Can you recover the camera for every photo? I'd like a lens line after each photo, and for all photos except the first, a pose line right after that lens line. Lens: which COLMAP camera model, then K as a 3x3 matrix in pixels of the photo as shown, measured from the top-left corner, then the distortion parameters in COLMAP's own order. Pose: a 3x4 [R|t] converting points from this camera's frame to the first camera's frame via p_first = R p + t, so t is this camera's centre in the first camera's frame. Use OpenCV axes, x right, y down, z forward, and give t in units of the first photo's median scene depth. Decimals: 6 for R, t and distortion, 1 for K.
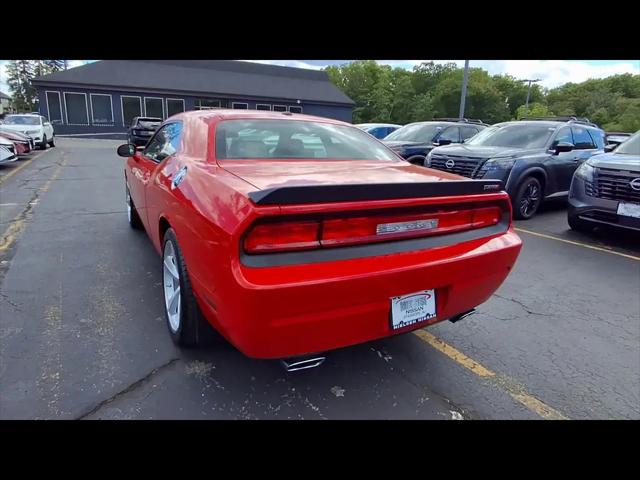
lens RADIAL K [[377.8, 0, 305.0], [0, 377.8, 228.1], [0, 0, 1]] dist [-0.020683, -0.003407]
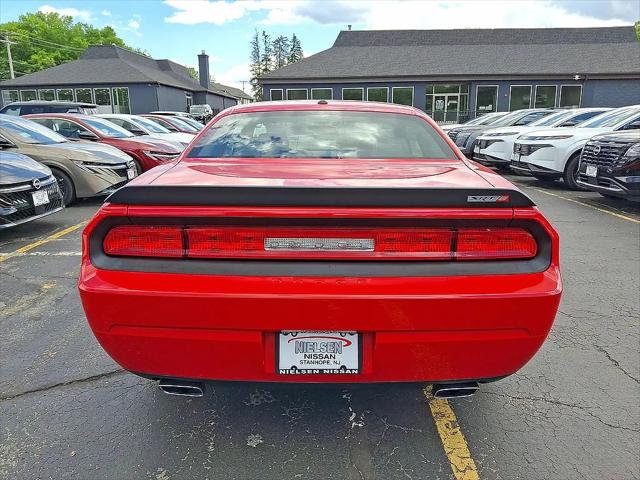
lens RADIAL K [[479.4, 0, 320.0], [0, 479.4, 240.0], [0, 0, 1]] dist [-0.001951, -0.029014]
pose [[0.867408, 0.079861, -0.491147, 0.735890], [-0.088367, 0.996071, 0.005898, -0.019518], [0.489688, 0.038285, 0.871057, 0.156978]]
